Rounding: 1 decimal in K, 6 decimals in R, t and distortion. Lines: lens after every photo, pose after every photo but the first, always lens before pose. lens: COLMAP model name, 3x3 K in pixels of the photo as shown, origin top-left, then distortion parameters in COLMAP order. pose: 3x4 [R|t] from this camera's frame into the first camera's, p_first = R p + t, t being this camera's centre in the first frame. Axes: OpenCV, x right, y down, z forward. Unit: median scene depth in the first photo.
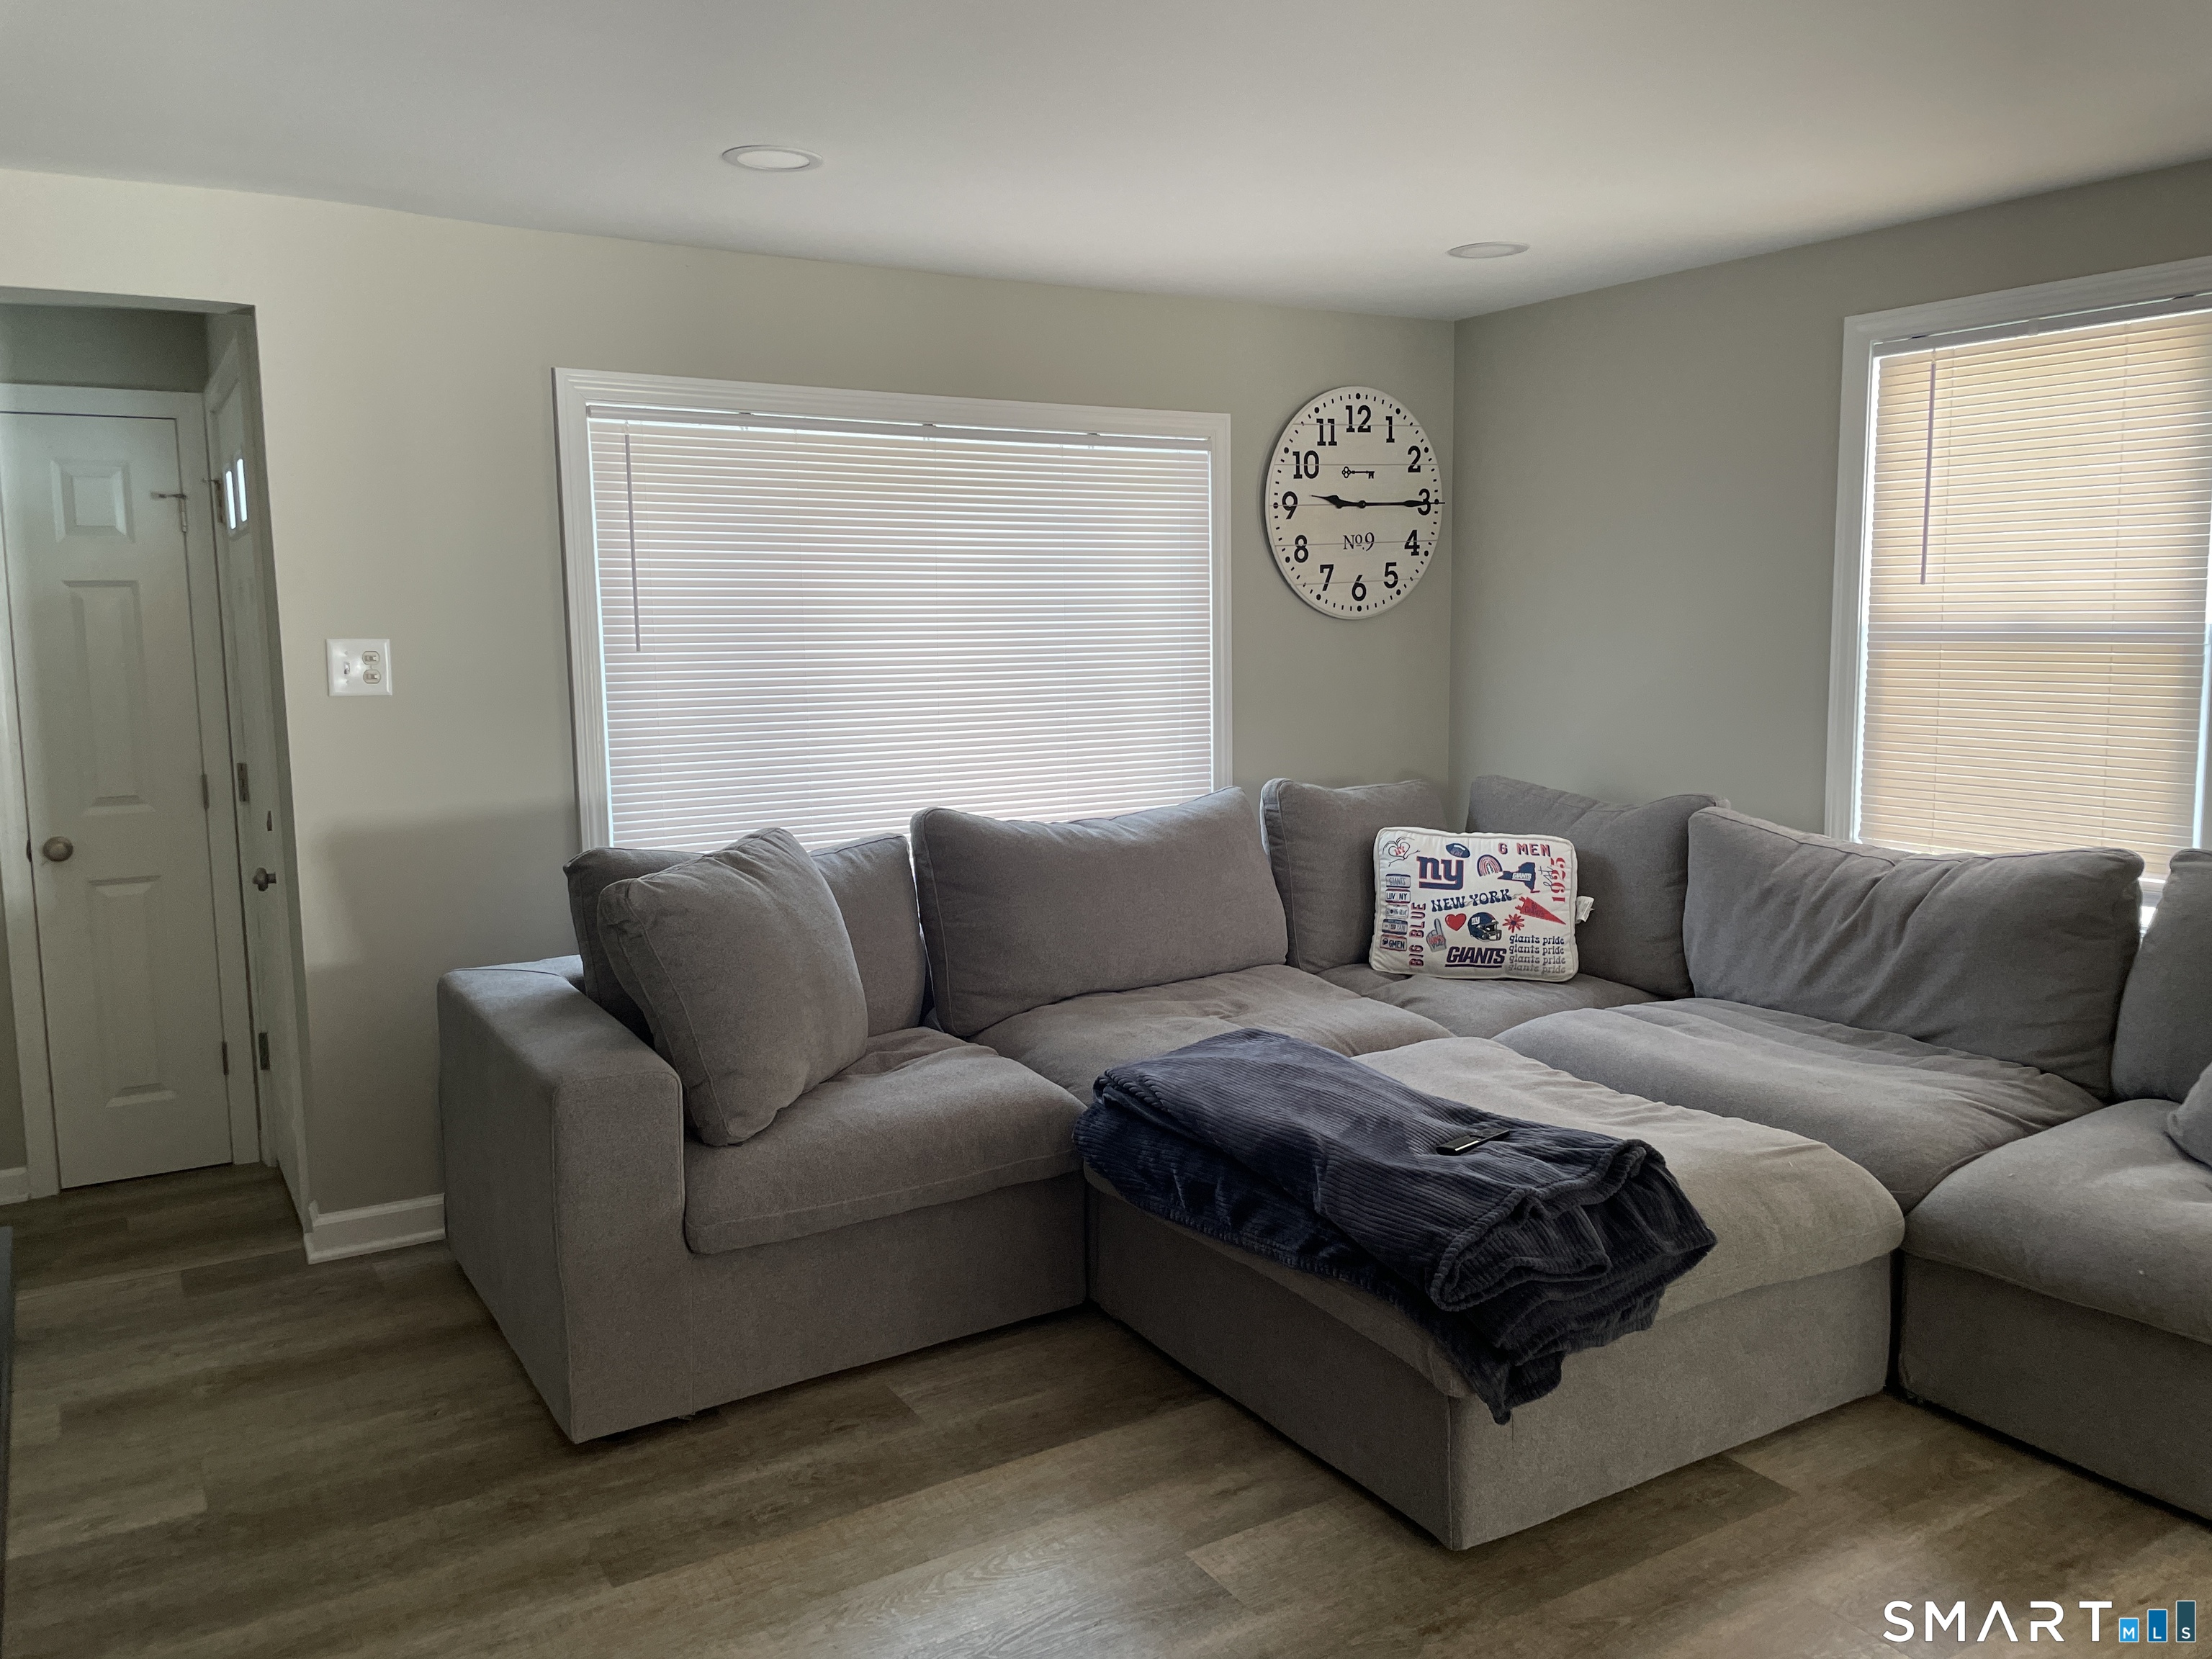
lens RADIAL K [[1663.9, 0, 1113.5], [0, 1663.9, 817.9], [0, 0, 1]] dist [0.037547, -0.037645]
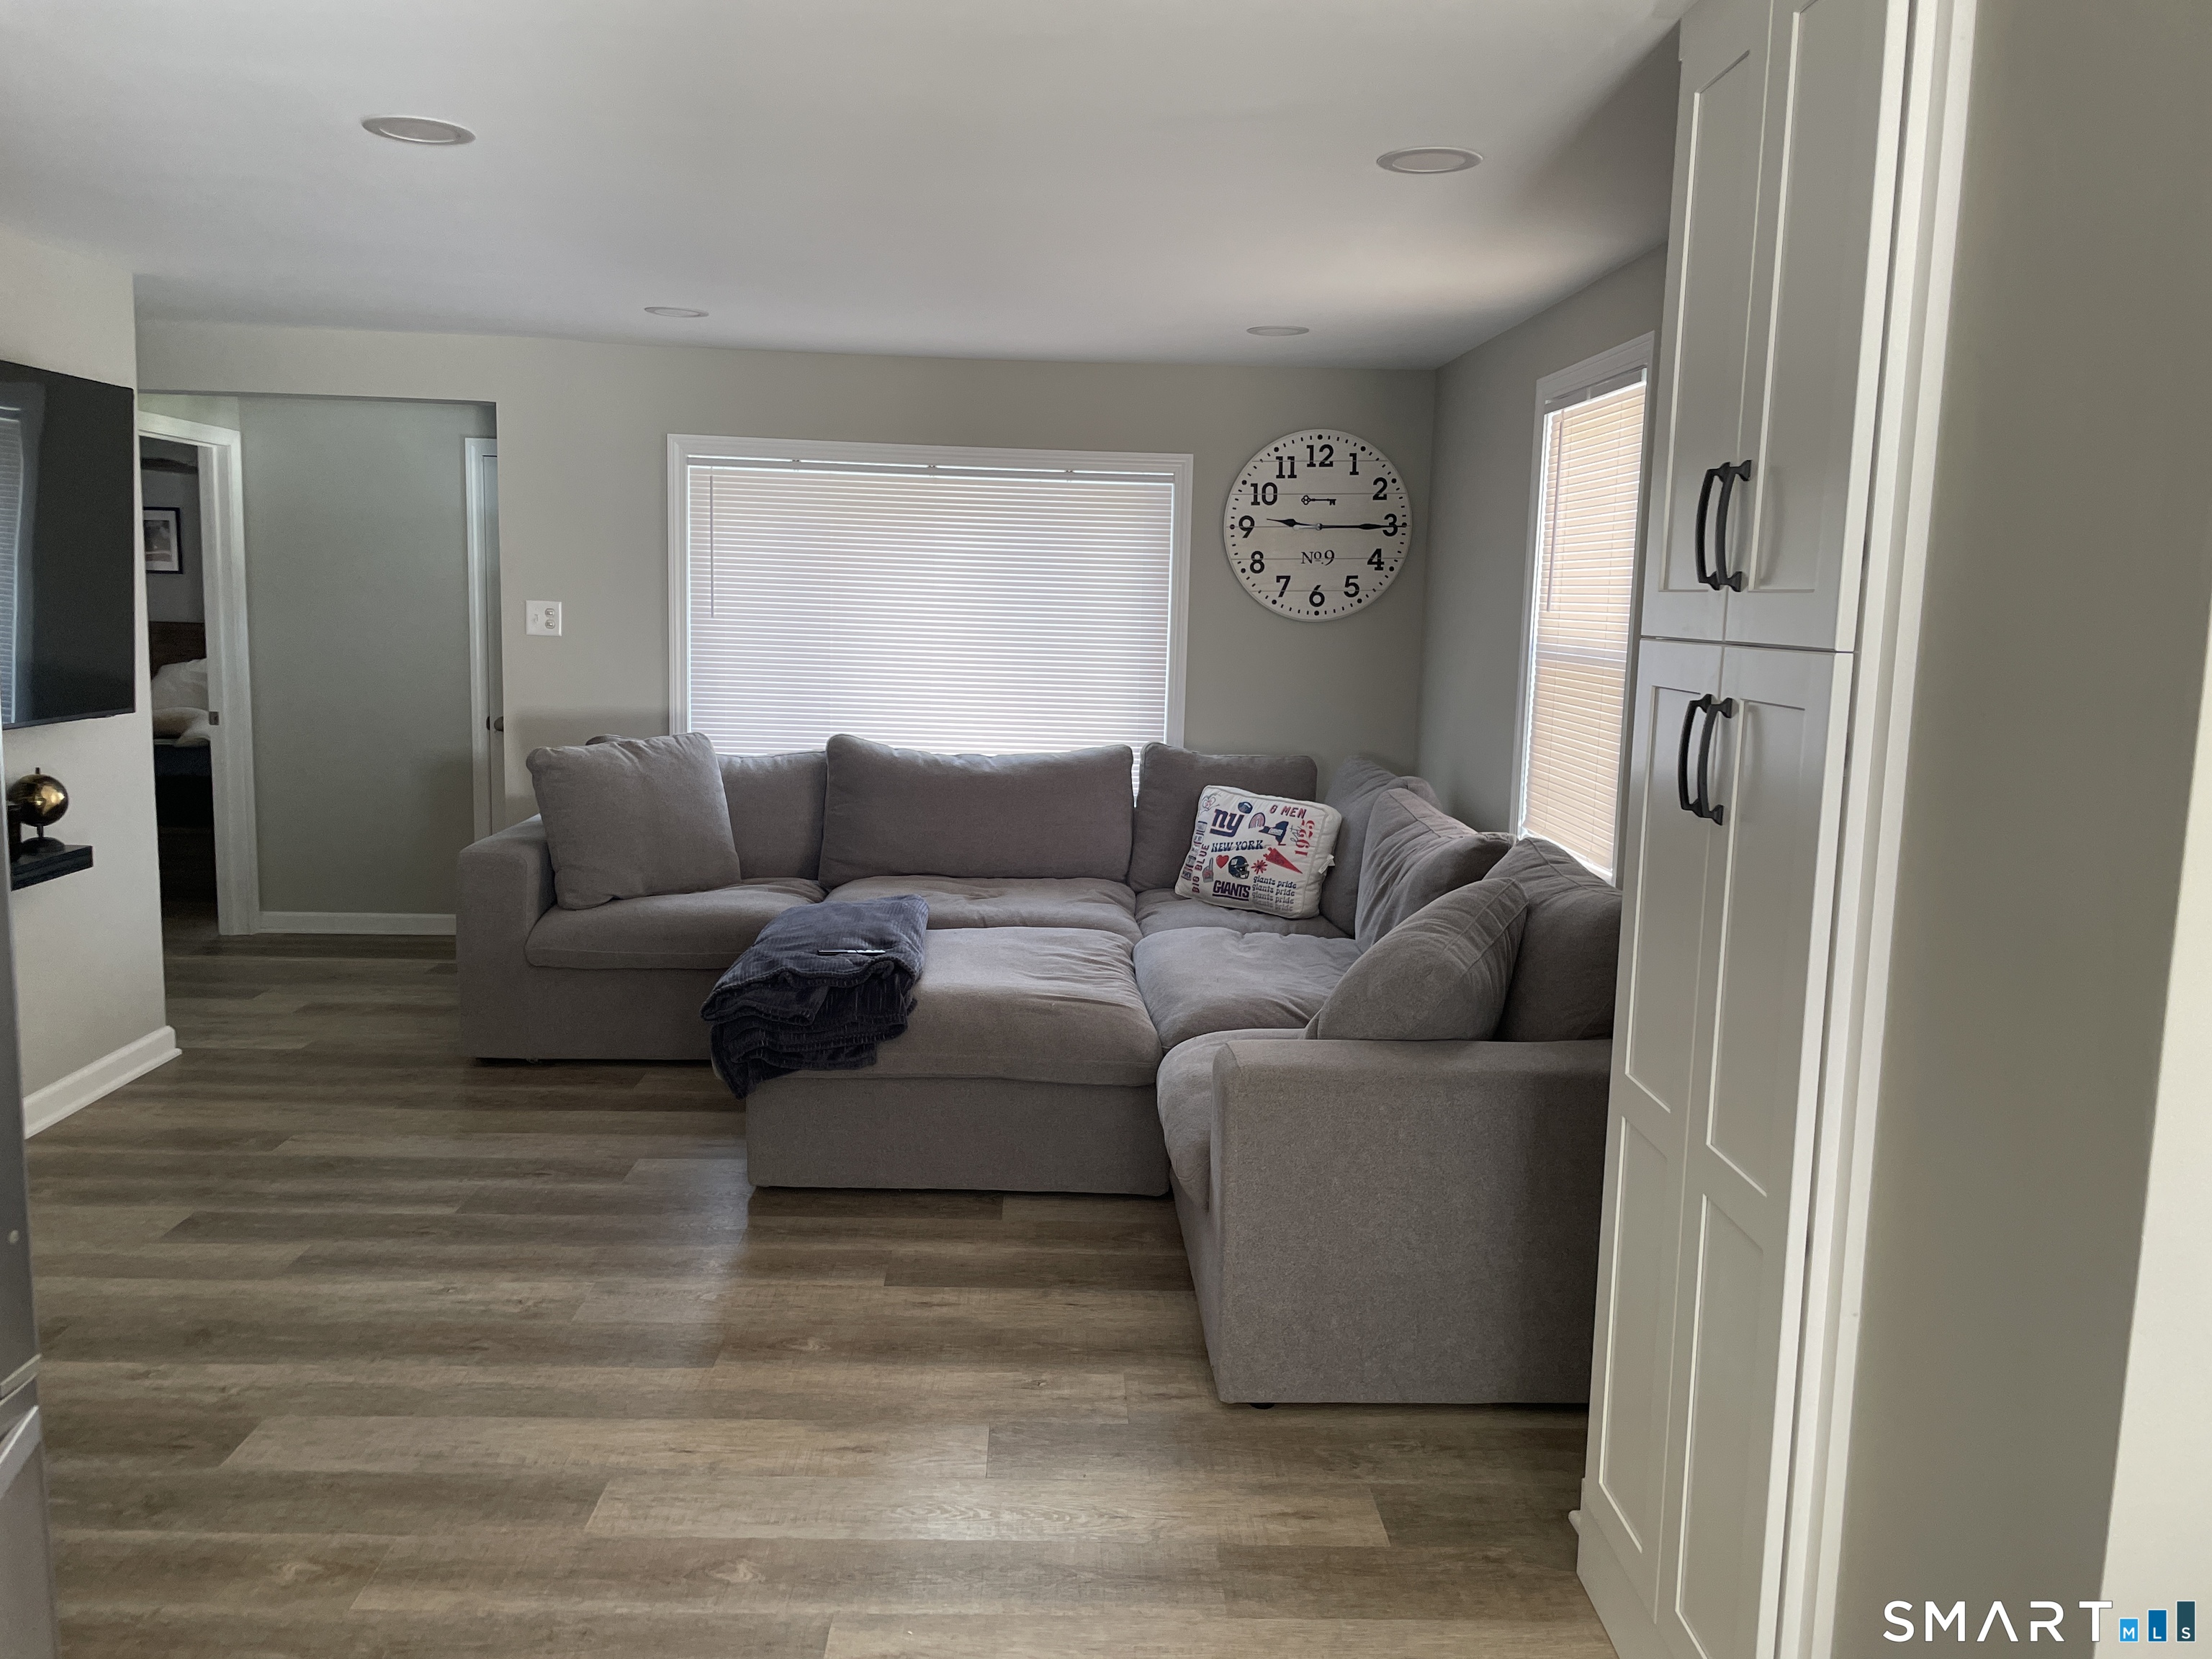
lens RADIAL K [[1663.9, 0, 1100.4], [0, 1663.9, 827.8], [0, 0, 1]] dist [0.037547, -0.037645]
pose [[0.872690, 0.106993, -0.476408, 0.643352], [-0.099596, 0.994190, 0.040835, -0.004969], [0.478009, 0.011812, 0.878275, -0.141060]]
